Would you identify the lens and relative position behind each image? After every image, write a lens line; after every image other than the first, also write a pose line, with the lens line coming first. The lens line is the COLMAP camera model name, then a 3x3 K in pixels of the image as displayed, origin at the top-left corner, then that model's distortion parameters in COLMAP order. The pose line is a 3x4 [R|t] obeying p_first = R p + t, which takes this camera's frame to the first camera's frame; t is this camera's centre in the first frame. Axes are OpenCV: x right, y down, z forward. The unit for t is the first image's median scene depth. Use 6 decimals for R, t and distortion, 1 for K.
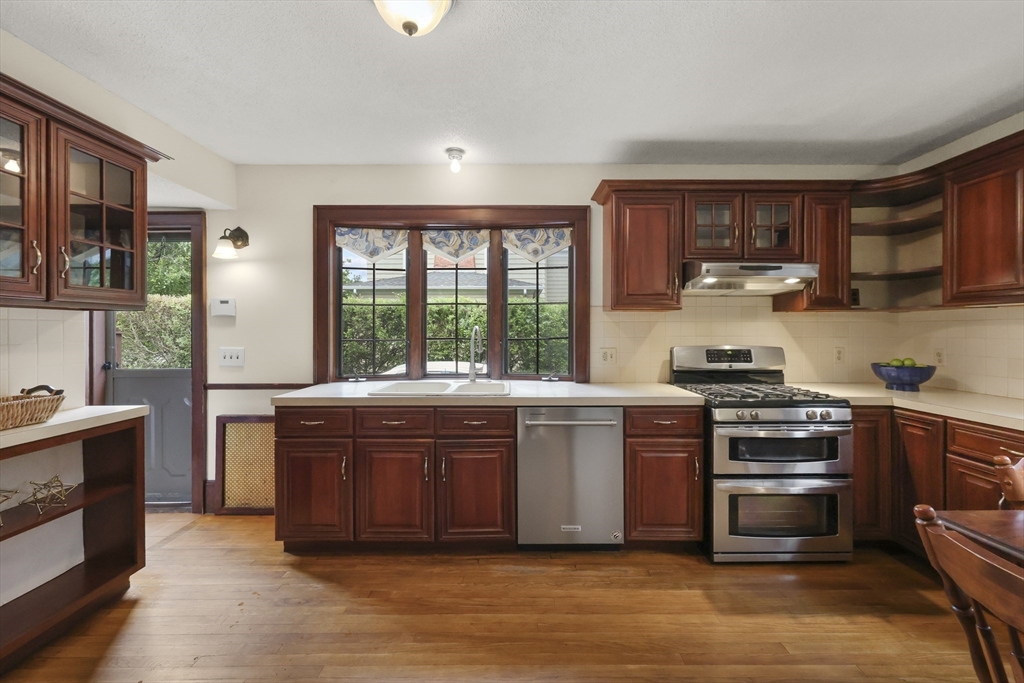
lens RADIAL K [[412.2, 0, 518.5], [0, 412.2, 335.3], [0, 0, 1]] dist [-0.001177, -0.000051]
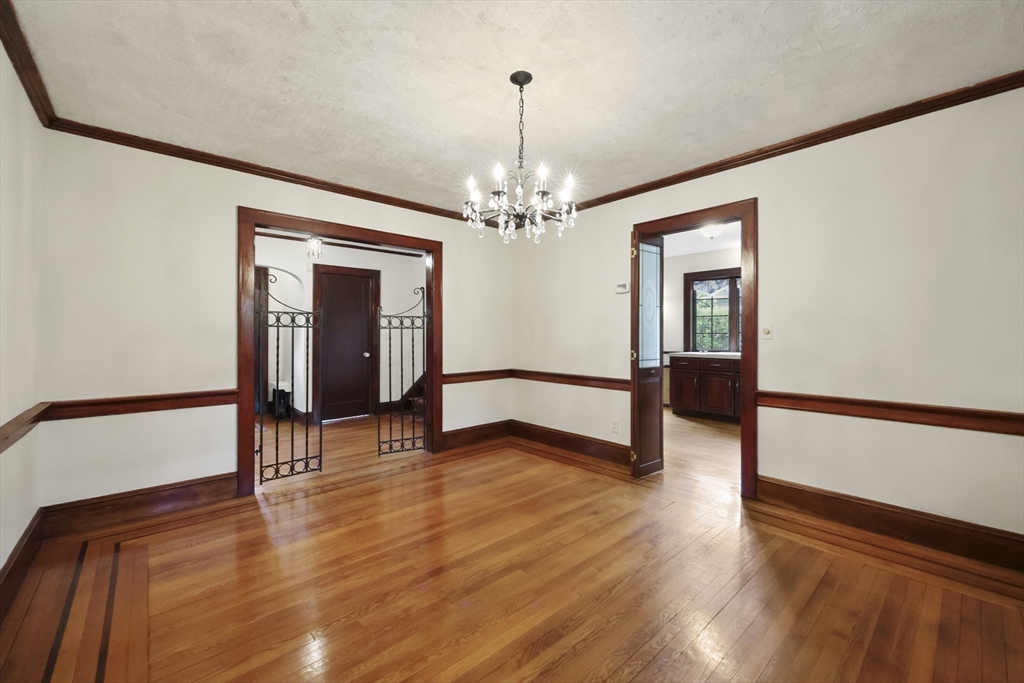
lens RADIAL K [[412.2, 0, 518.5], [0, 412.2, 335.3], [0, 0, 1]] dist [-0.001177, -0.000051]
pose [[0.673960, -0.003504, -0.738760, 0.595263], [-0.003157, 0.999966, -0.007623, 0.044444], [0.738761, 0.007470, 0.673926, -1.262536]]
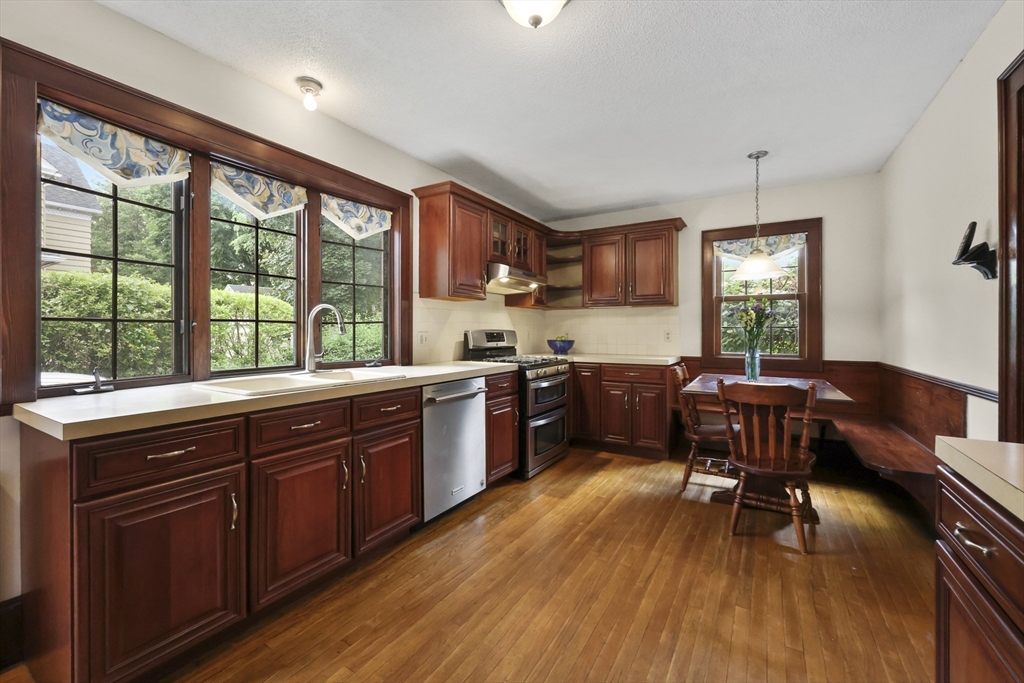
lens RADIAL K [[412.2, 0, 518.5], [0, 412.2, 335.3], [0, 0, 1]] dist [-0.001177, -0.000051]
pose [[0.518162, -0.008509, 0.855240, -0.637235], [0.009042, 0.999949, 0.004470, 0.041553], [-0.855235, 0.005417, 0.518212, 0.244116]]
